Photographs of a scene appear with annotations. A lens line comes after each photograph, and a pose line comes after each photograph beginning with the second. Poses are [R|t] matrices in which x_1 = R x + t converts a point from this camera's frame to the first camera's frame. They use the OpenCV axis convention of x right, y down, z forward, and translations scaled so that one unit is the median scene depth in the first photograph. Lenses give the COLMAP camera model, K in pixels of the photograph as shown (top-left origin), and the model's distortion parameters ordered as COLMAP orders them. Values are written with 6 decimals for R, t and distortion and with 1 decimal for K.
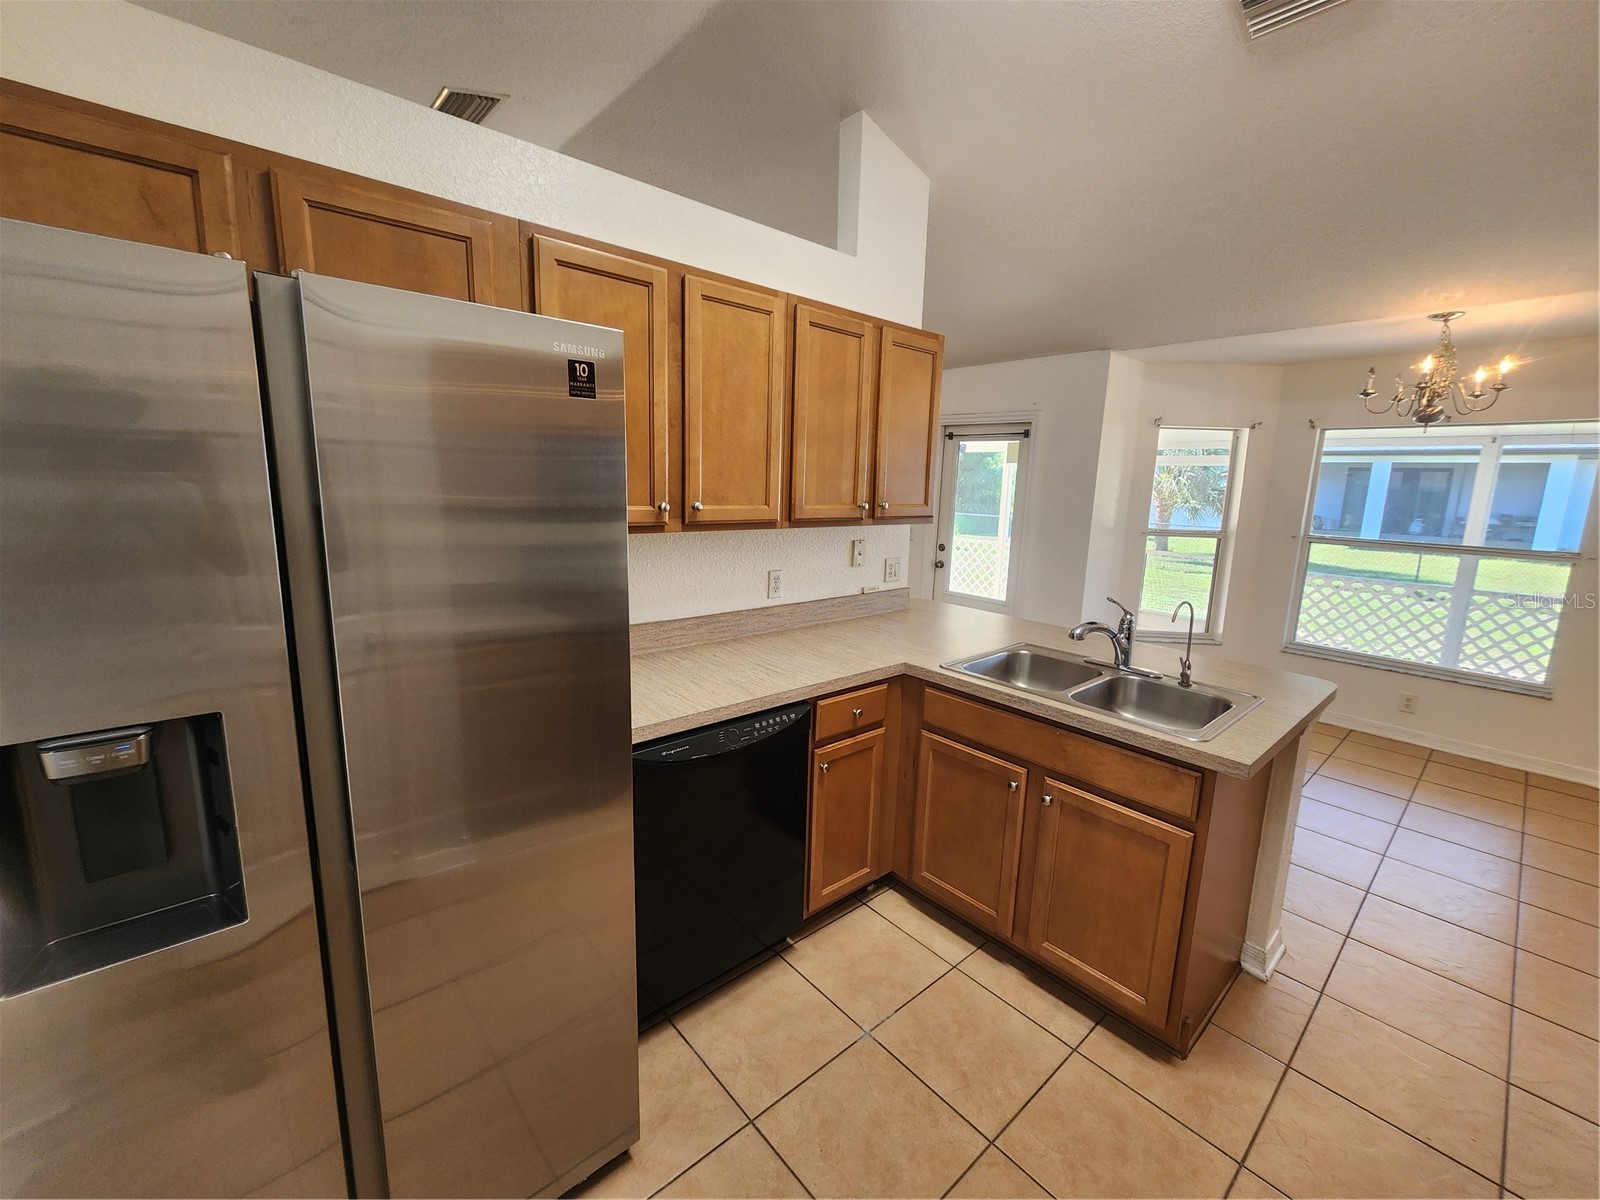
lens RADIAL K [[656.8, 0, 810.3], [0, 656.8, 596.5], [0, 0, 1]] dist [-0.003017, 0.000181]
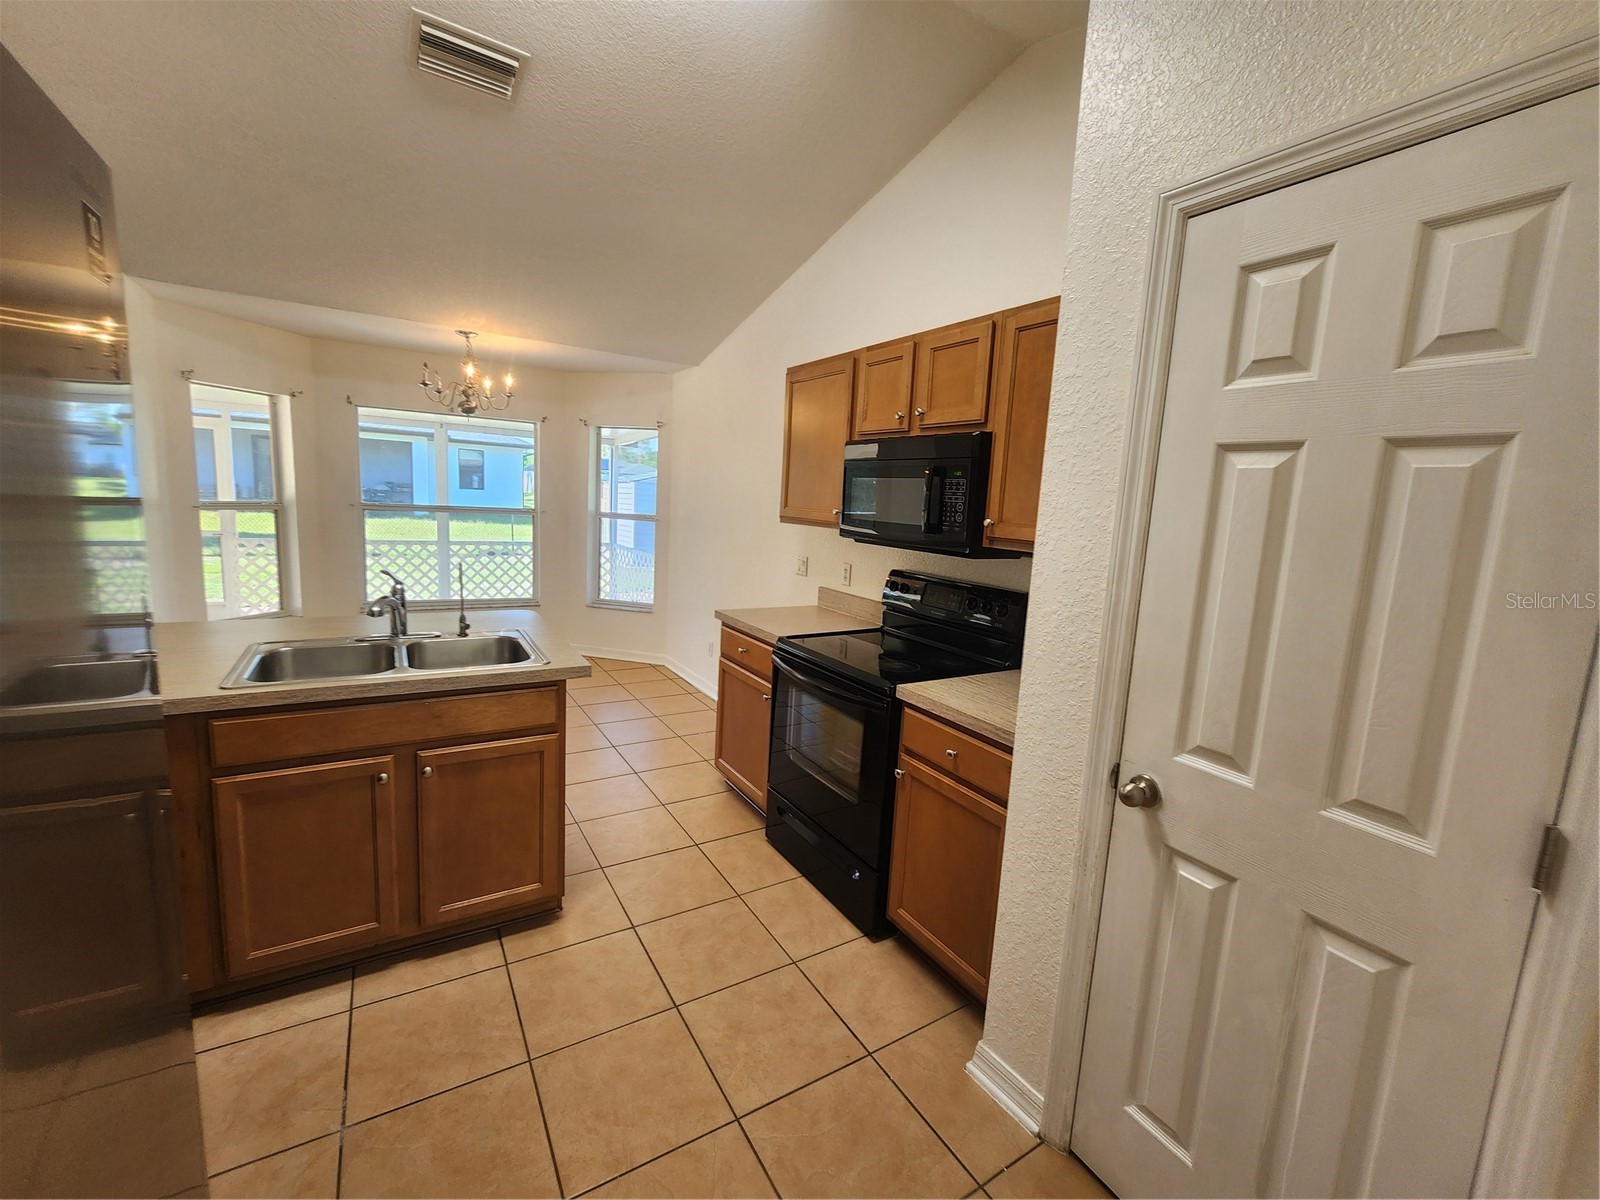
lens RADIAL K [[656.8, 0, 806.8], [0, 656.8, 594.1], [0, 0, 1]] dist [-0.003017, 0.000181]
pose [[0.166311, -0.166365, 0.971938, -0.304501], [0.122148, 0.981549, 0.147109, -0.022774], [-0.978479, 0.094255, 0.183563, 0.136969]]
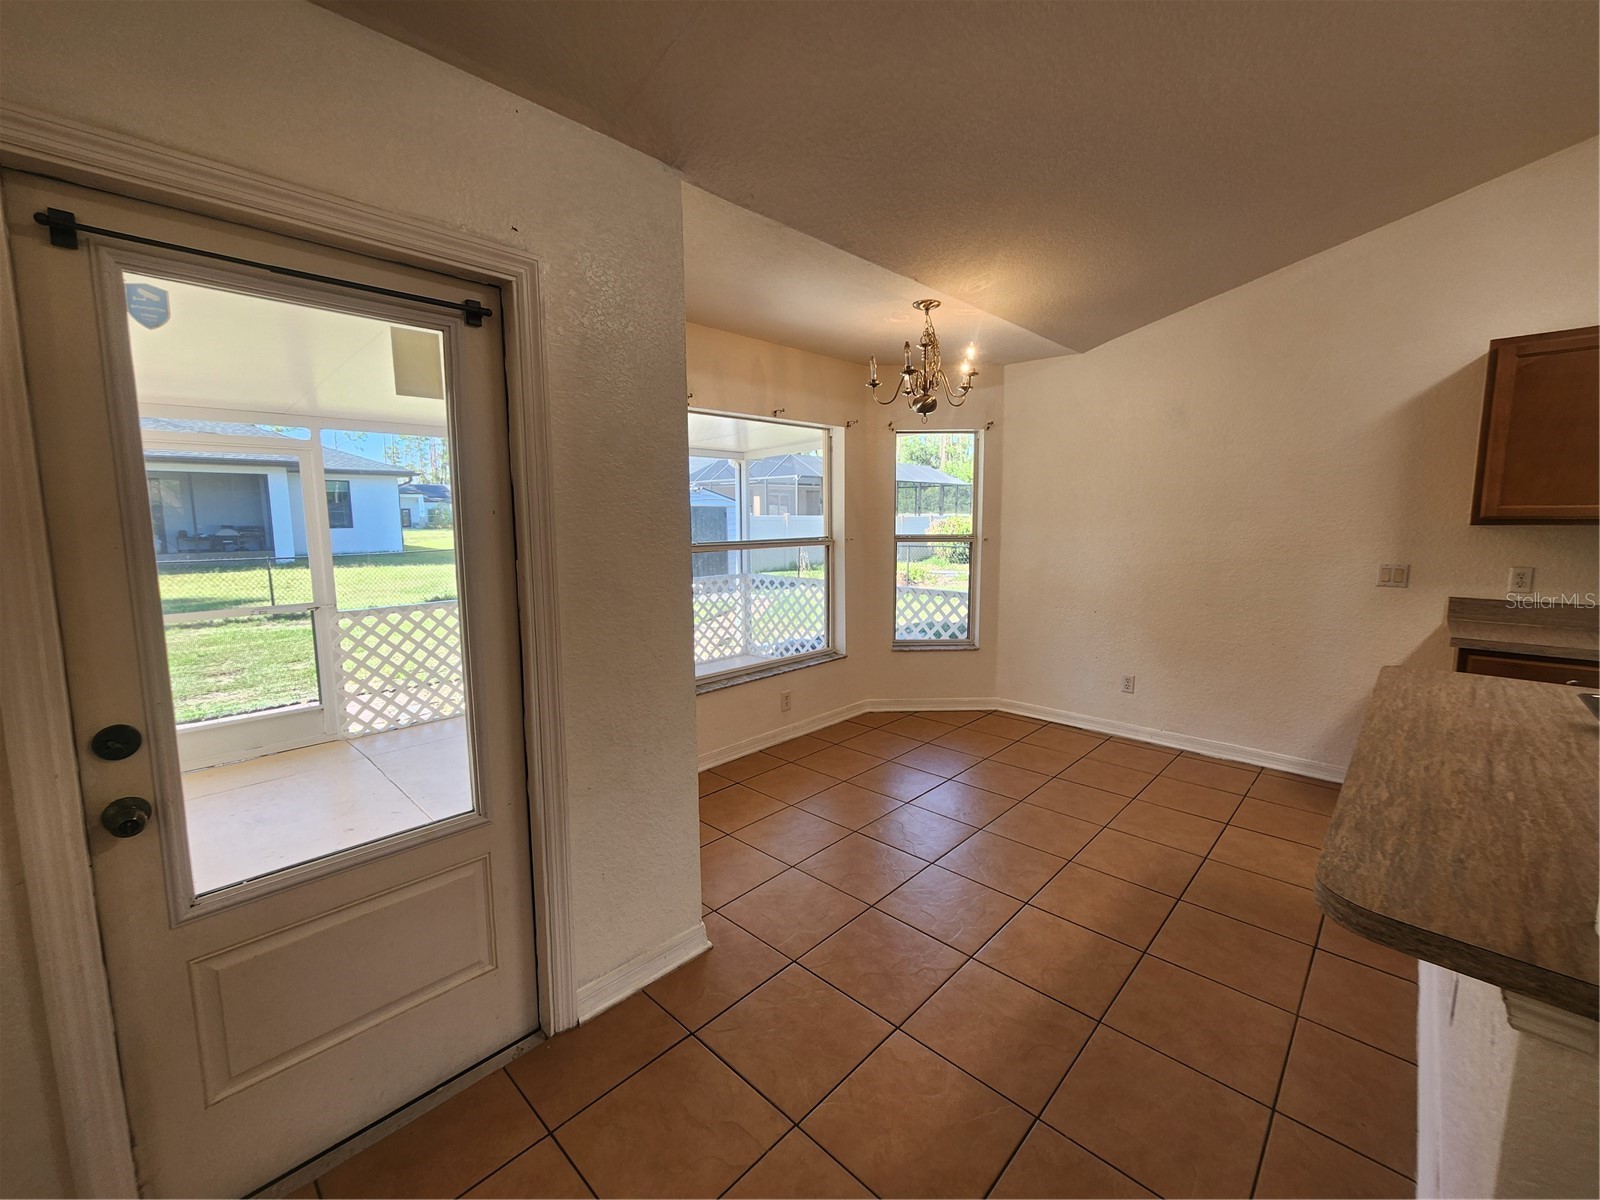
lens RADIAL K [[656.8, 0, 812.6], [0, 656.8, 601.5], [0, 0, 1]] dist [-0.003017, 0.000181]
pose [[-0.080281, -0.164225, 0.983151, -0.058750], [0.177641, 0.968187, 0.176231, -0.207712], [-0.980815, 0.188796, -0.048554, 1.351587]]
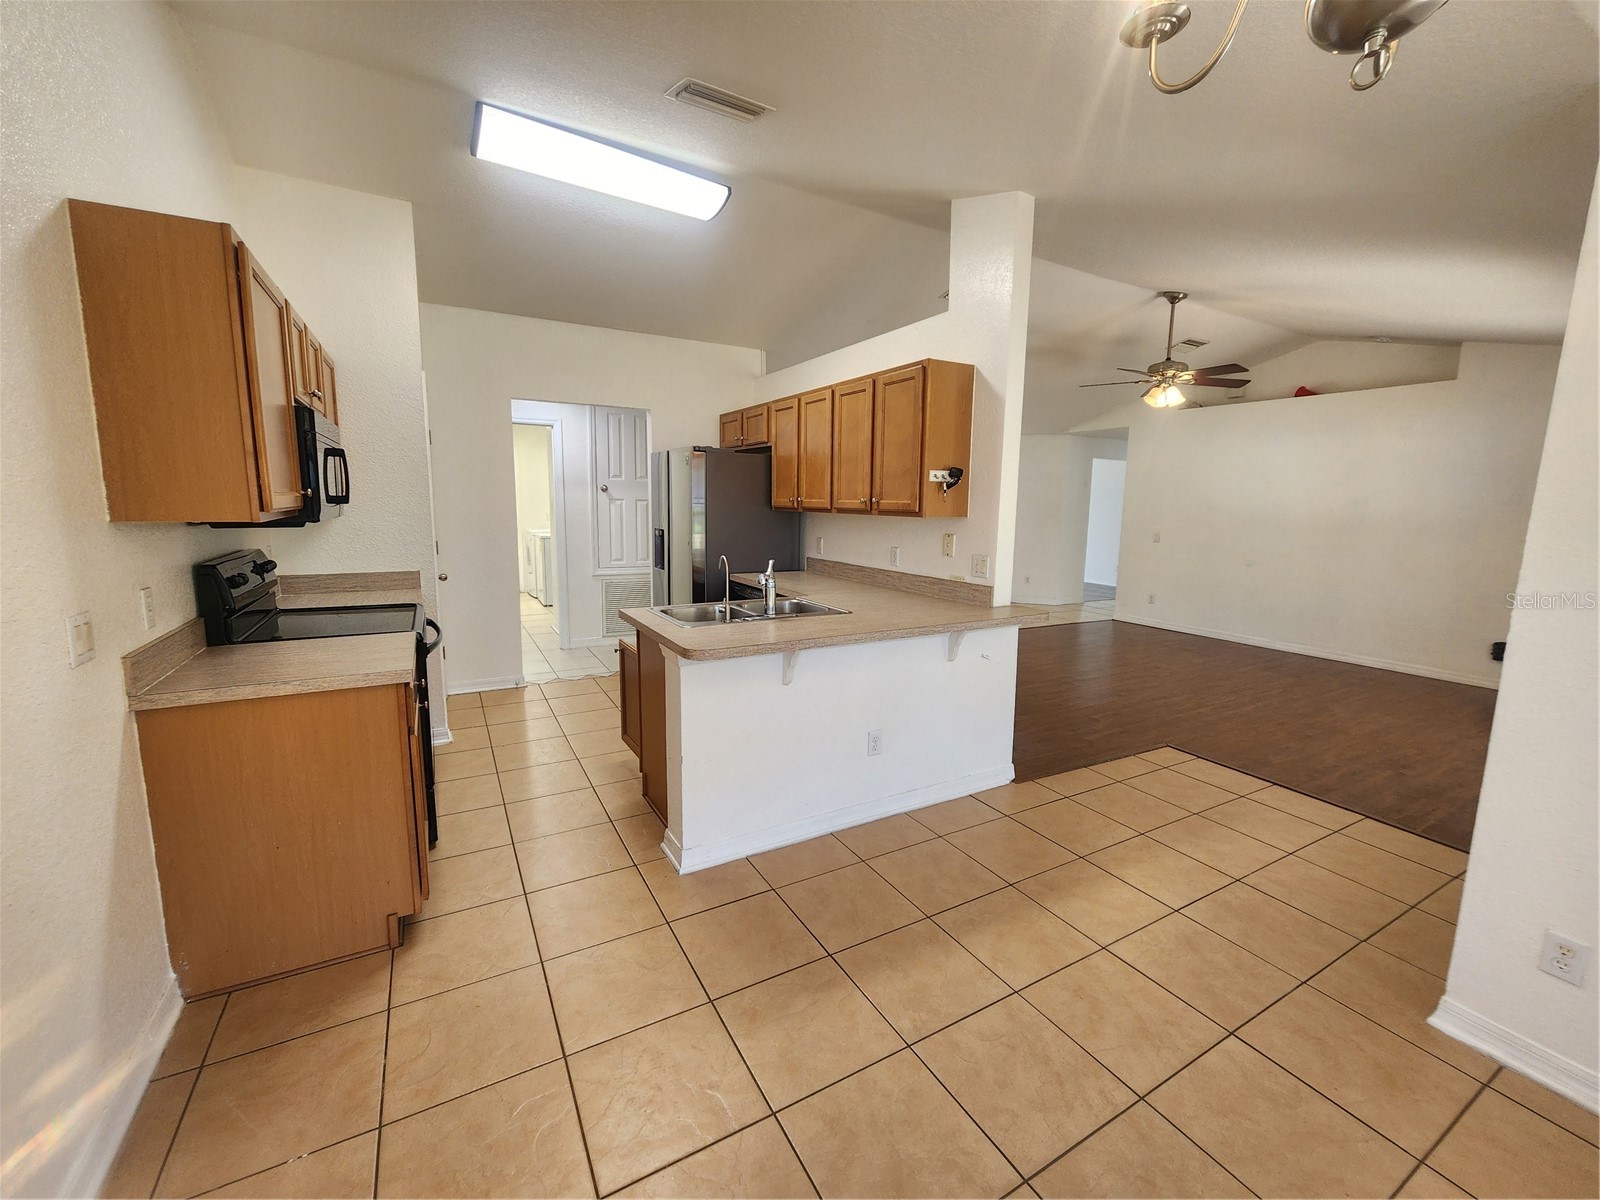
lens RADIAL K [[656.8, 0, 811.9], [0, 656.8, 594.5], [0, 0, 1]] dist [-0.003017, 0.000181]
pose [[-0.202103, 0.108027, -0.973388, 1.305770], [-0.192851, 0.970048, 0.147698, -0.107454], [0.960189, 0.217569, -0.175217, 0.989963]]
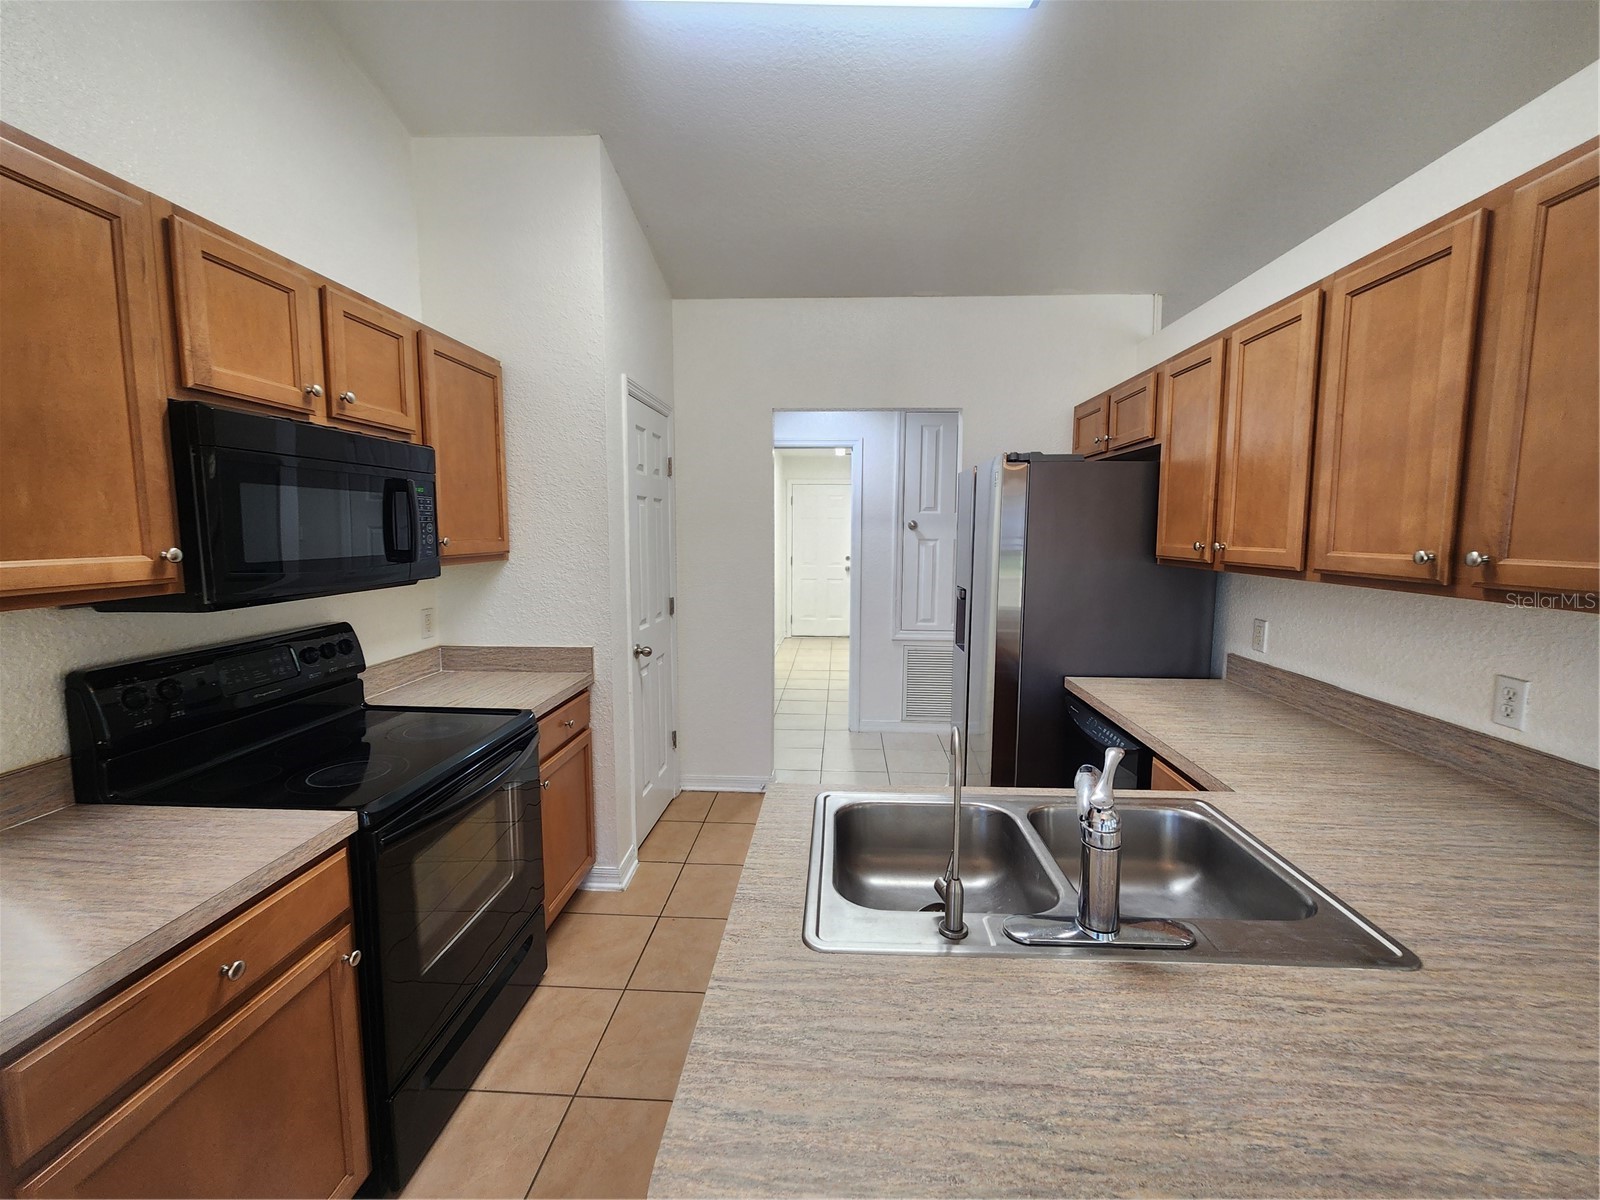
lens RADIAL K [[656.8, 0, 810.0], [0, 656.8, 595.7], [0, 0, 1]] dist [-0.003017, 0.000181]
pose [[-0.698293, 0.041772, -0.714592, 0.680985], [-0.148612, 0.968084, 0.201812, -0.116912], [0.700215, 0.247121, -0.669798, 0.840839]]
